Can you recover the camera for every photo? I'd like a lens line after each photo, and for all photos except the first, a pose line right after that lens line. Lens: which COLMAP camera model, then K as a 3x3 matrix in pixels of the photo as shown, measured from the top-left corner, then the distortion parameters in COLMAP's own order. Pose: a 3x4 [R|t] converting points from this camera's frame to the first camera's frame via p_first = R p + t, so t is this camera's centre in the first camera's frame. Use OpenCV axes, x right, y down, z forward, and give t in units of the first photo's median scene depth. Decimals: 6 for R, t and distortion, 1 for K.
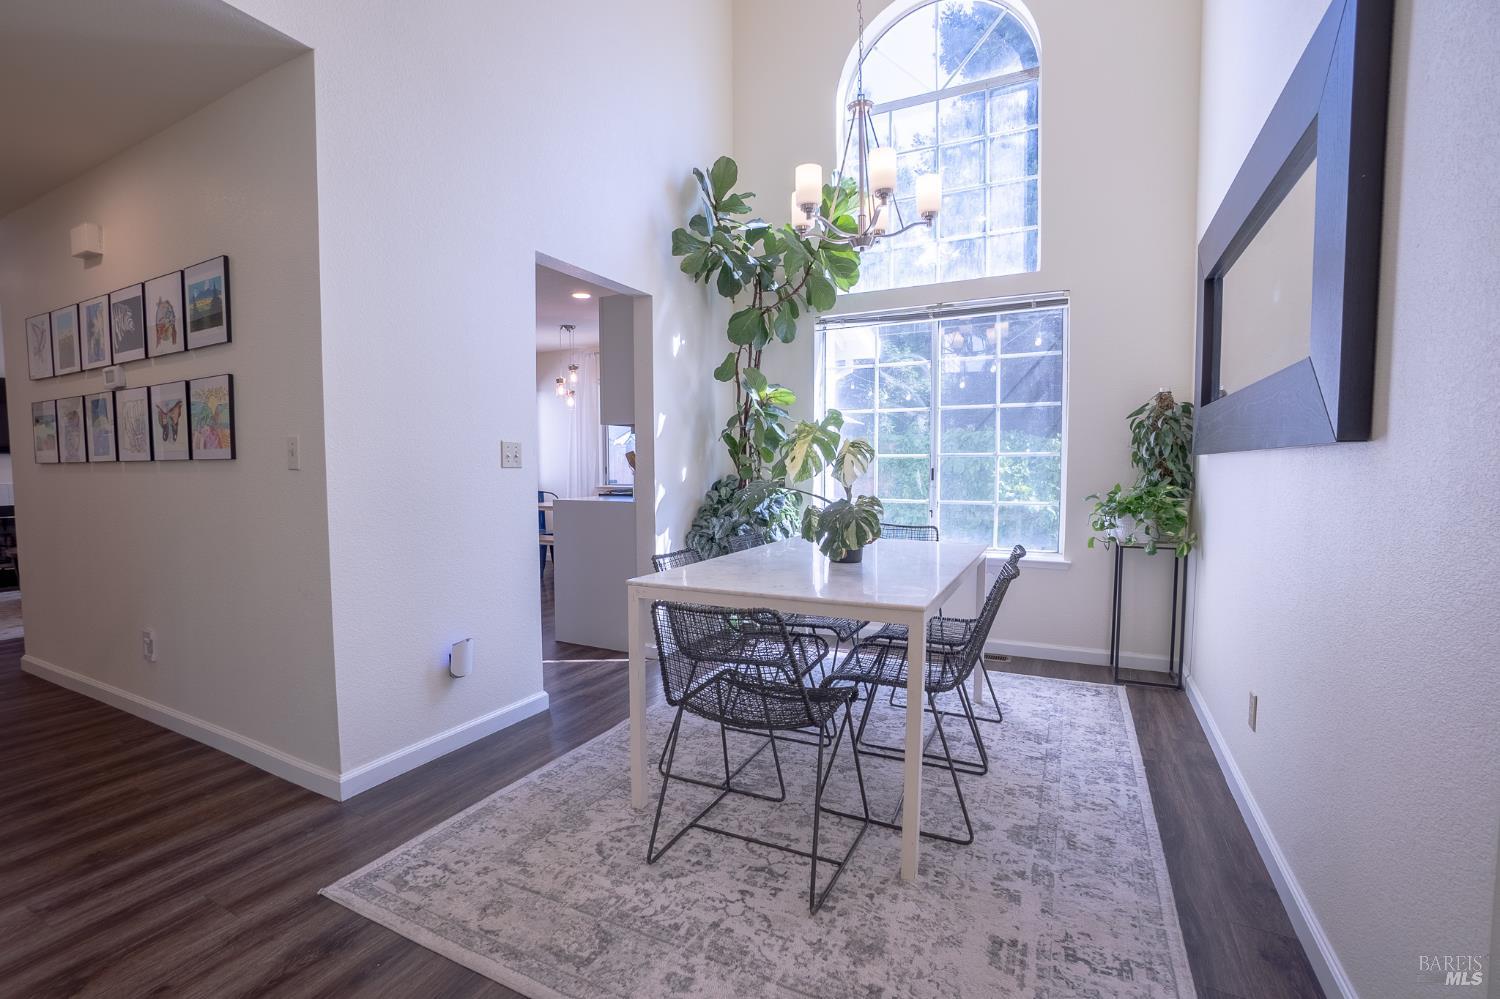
lens RADIAL K [[668.3, 0, 727.4], [0, 668.3, 509.4], [0, 0, 1]] dist [-0.066355, 0.023086]
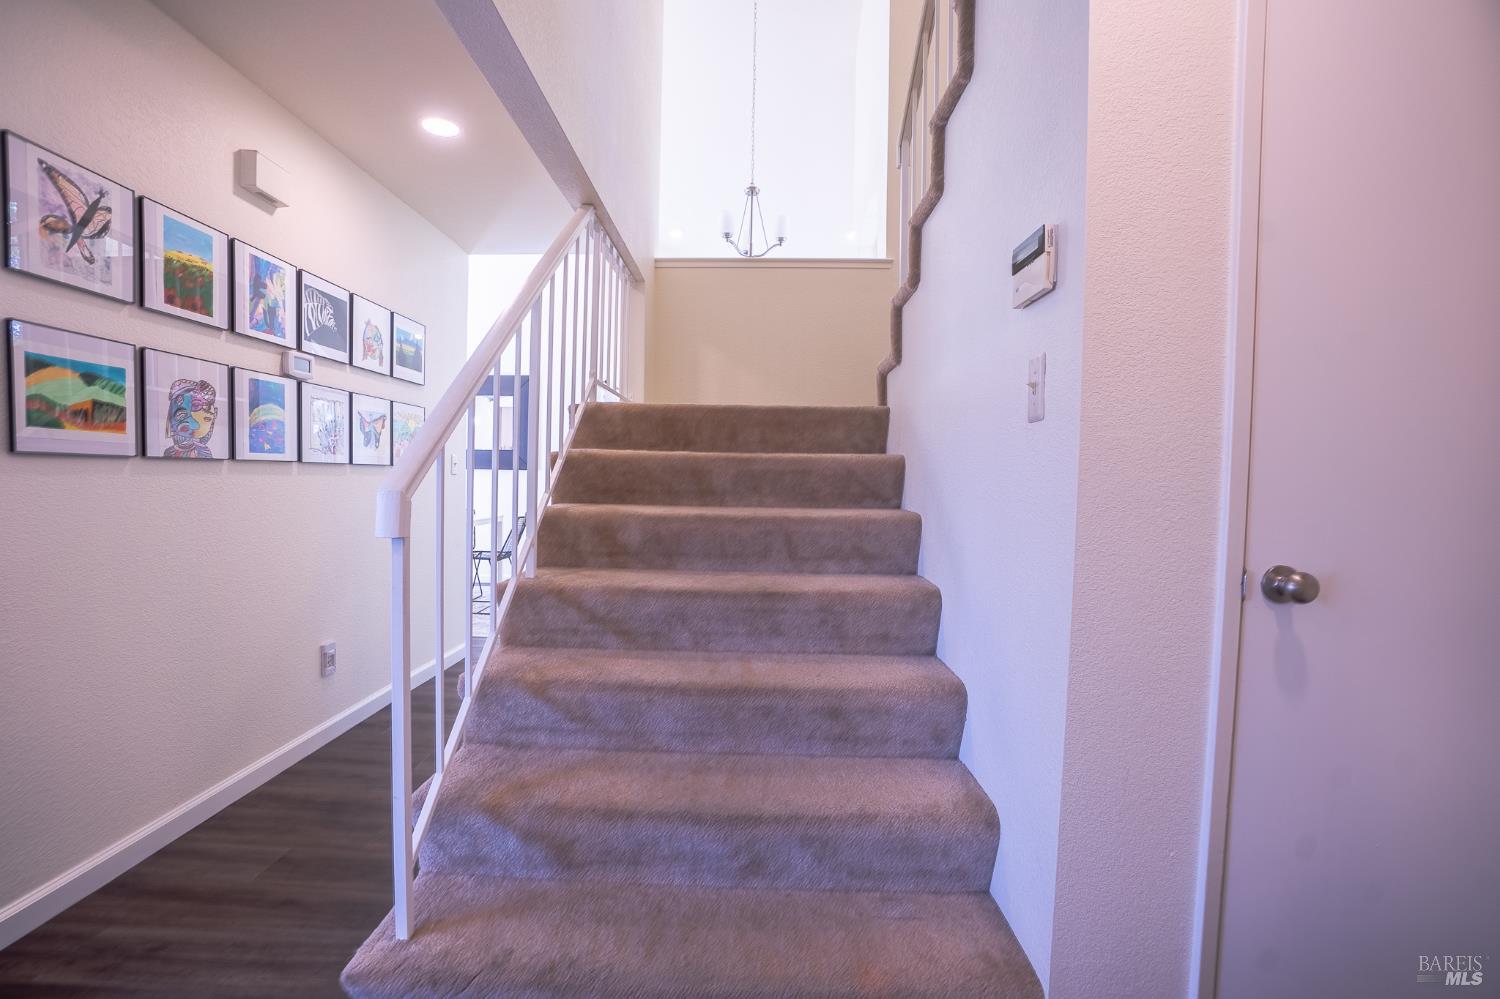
lens RADIAL K [[668.3, 0, 727.4], [0, 668.3, 509.4], [0, 0, 1]] dist [-0.066355, 0.023086]
pose [[-0.434830, -0.044009, 0.899437, -2.170027], [0.043918, 0.996580, 0.069994, -0.051115], [-0.899441, 0.069937, -0.431410, 0.942089]]
